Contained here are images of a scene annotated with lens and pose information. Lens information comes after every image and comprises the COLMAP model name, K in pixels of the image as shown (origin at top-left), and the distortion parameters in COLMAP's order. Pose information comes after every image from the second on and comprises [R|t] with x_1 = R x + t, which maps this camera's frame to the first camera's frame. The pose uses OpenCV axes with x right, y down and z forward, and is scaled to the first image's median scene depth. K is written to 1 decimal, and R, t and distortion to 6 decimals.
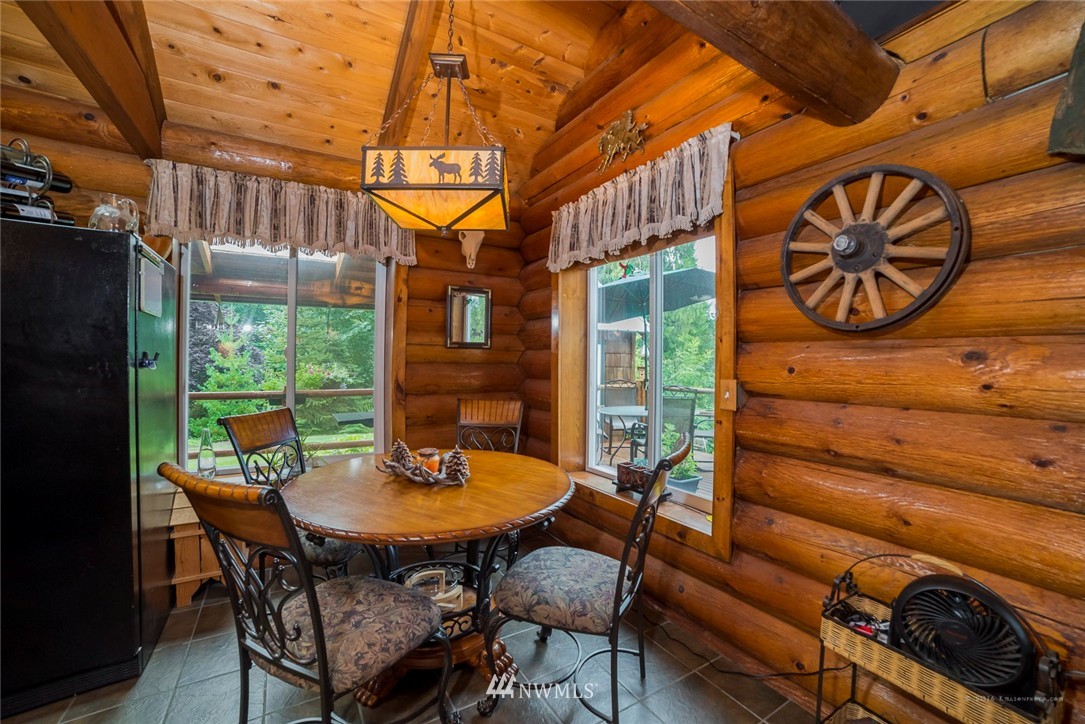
lens RADIAL K [[440.9, 0, 539.9], [0, 440.9, 363.0], [0, 0, 1]] dist [-0.105964, 0.035995]
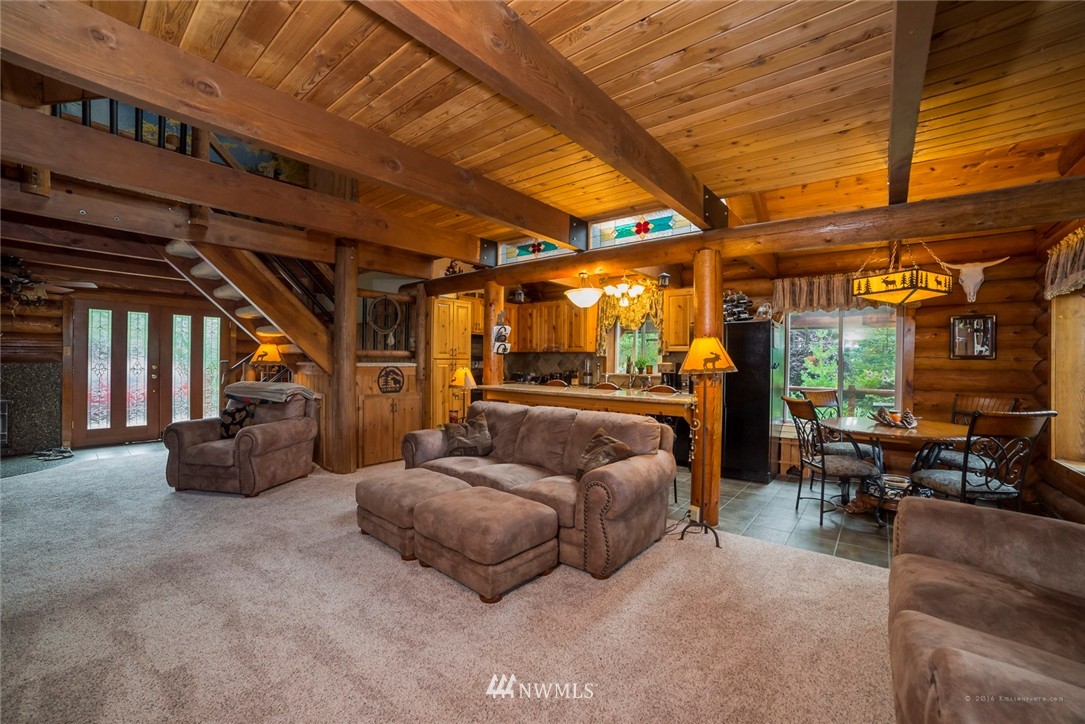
lens RADIAL K [[440.9, 0, 539.9], [0, 440.9, 363.0], [0, 0, 1]] dist [-0.105964, 0.035995]
pose [[0.336498, -0.002788, -0.941680, 0.683500], [-0.015587, 0.999842, -0.008530, 0.011223], [0.941555, 0.017548, 0.336402, -0.820708]]
